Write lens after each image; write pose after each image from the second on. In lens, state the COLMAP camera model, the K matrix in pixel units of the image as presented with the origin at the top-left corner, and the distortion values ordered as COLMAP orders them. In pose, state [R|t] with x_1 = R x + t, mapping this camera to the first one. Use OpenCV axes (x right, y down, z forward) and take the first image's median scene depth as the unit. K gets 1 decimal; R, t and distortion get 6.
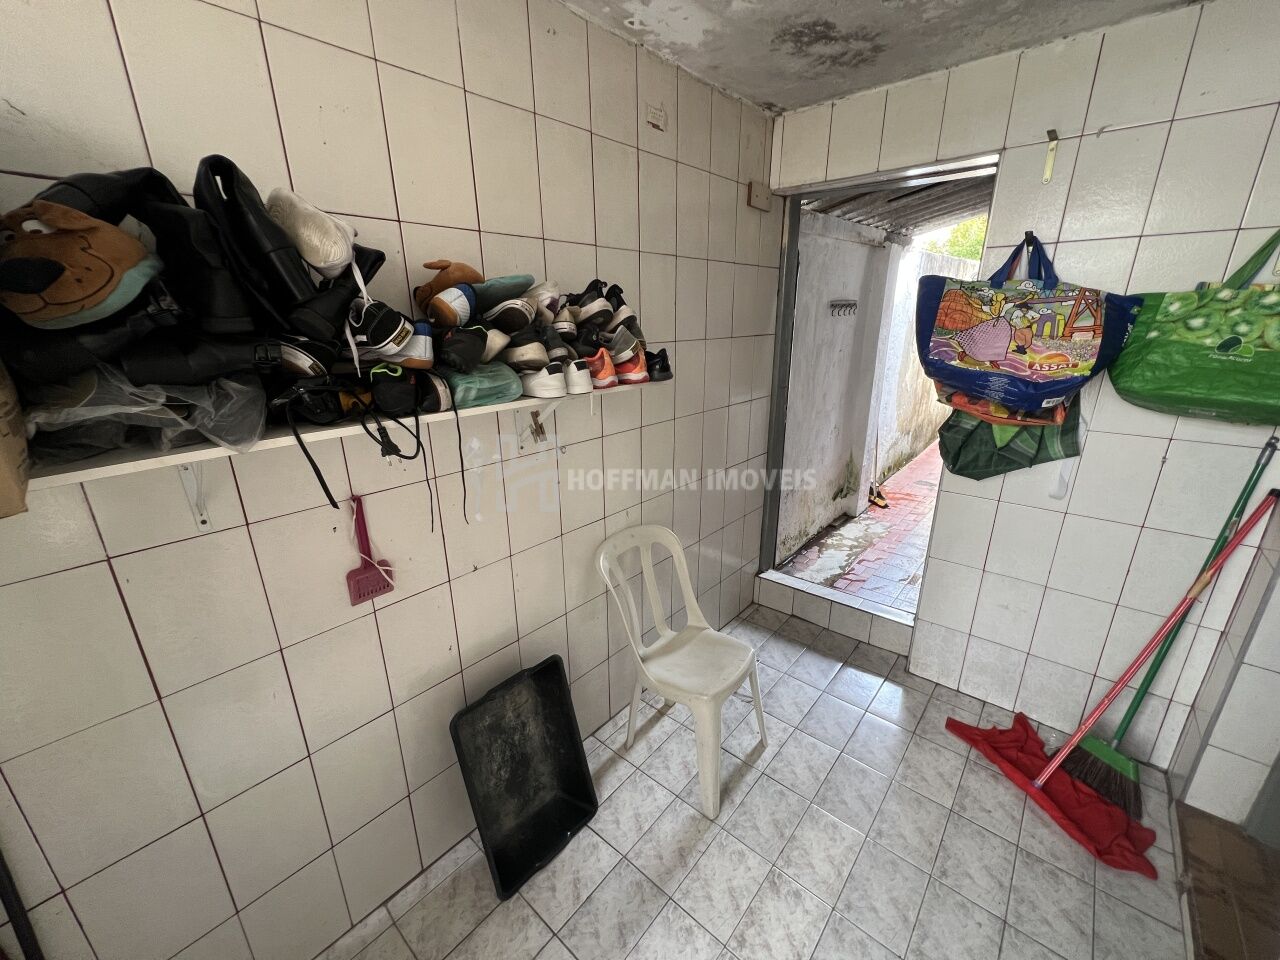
lens RADIAL K [[512.4, 0, 640.0], [0, 512.4, 480.0], [0, 0, 1]] dist [-0.001284, 0.000163]
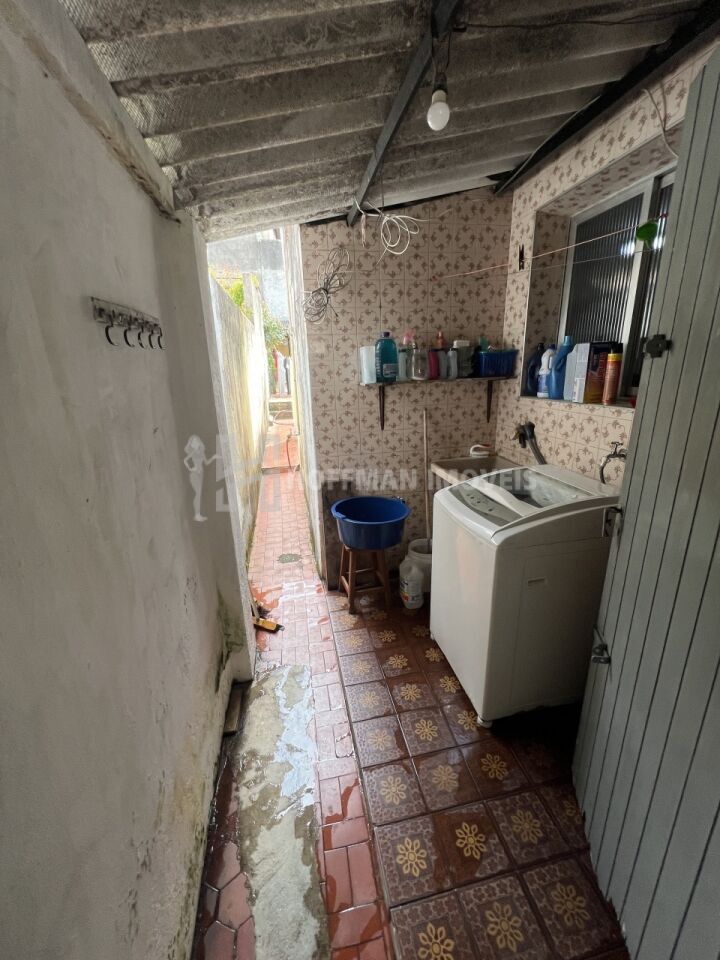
lens RADIAL K [[384.3, 0, 360.0], [0, 384.3, 480.0], [0, 0, 1]] dist [-0.001284, 0.000163]
pose [[0.608353, -0.231823, 0.759055, 0.218860], [0.267482, 0.960326, 0.078916, -0.173599], [-0.747235, 0.155024, 0.646225, 0.607647]]
